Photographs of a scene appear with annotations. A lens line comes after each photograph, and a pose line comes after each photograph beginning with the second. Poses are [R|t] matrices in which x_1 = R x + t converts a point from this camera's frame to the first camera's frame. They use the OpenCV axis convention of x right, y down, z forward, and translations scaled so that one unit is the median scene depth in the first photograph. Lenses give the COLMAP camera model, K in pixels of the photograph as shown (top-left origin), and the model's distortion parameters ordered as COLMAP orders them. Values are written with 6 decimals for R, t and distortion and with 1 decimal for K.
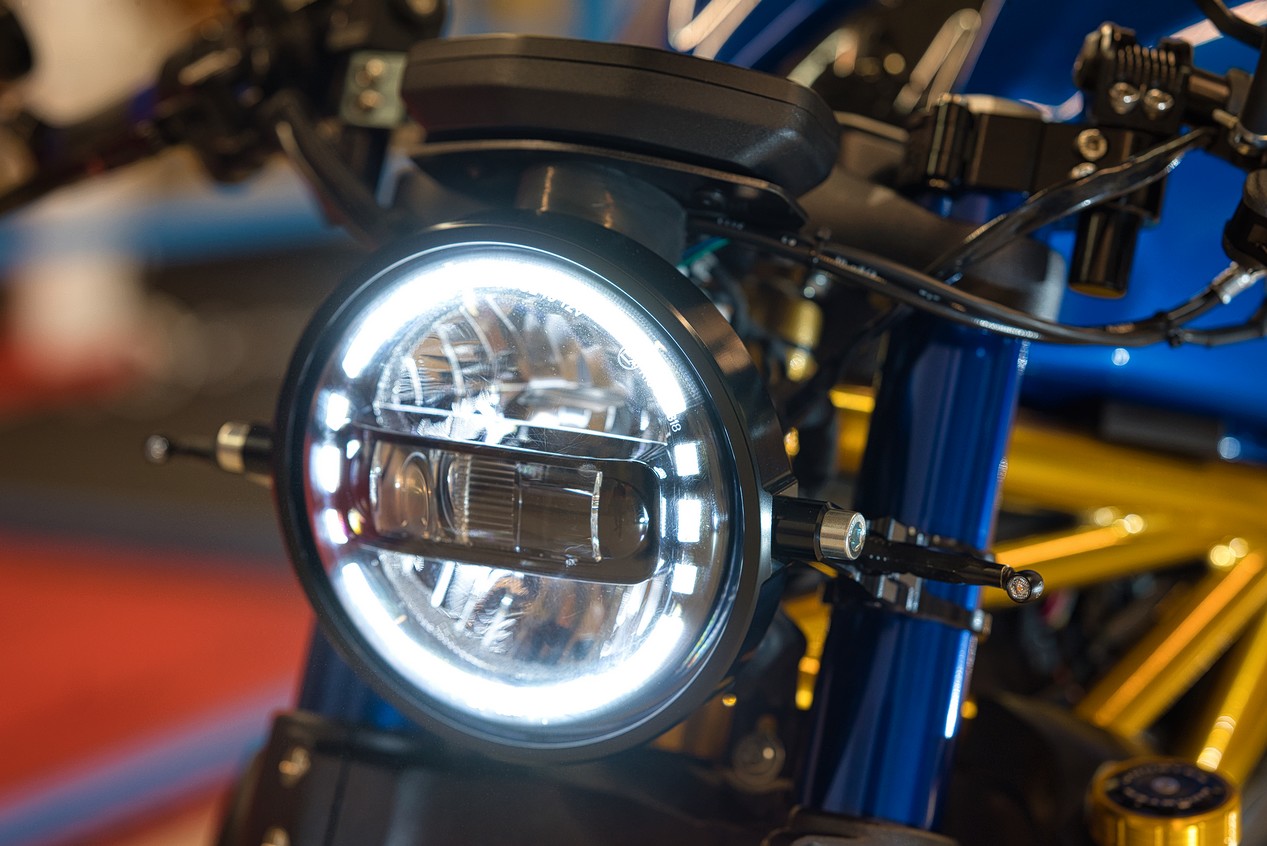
lens RADIAL K [[3253.8, 0, 633.5], [0, 3253.8, 423.0], [0, 0, 1]] dist [0.367760, -0.427275]
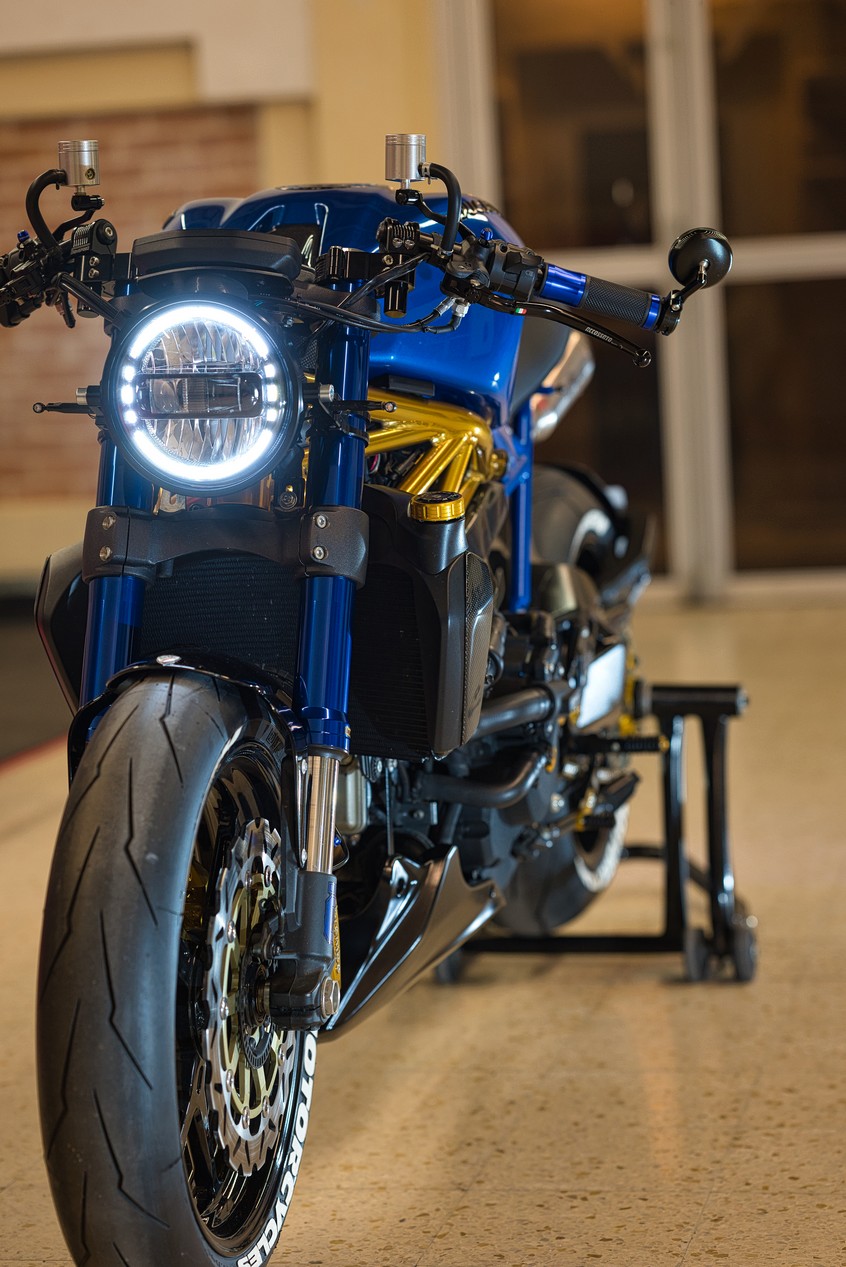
lens RADIAL K [[2973.1, 0, 423.5], [0, 2973.1, 659.1], [0, 0, 1]] dist [0.266571, -0.072238]
pose [[0.965899, -0.093079, 0.241610, -0.473494], [0.105434, 0.993673, -0.038695, 0.351811], [-0.236480, 0.062849, 0.969602, -1.426183]]
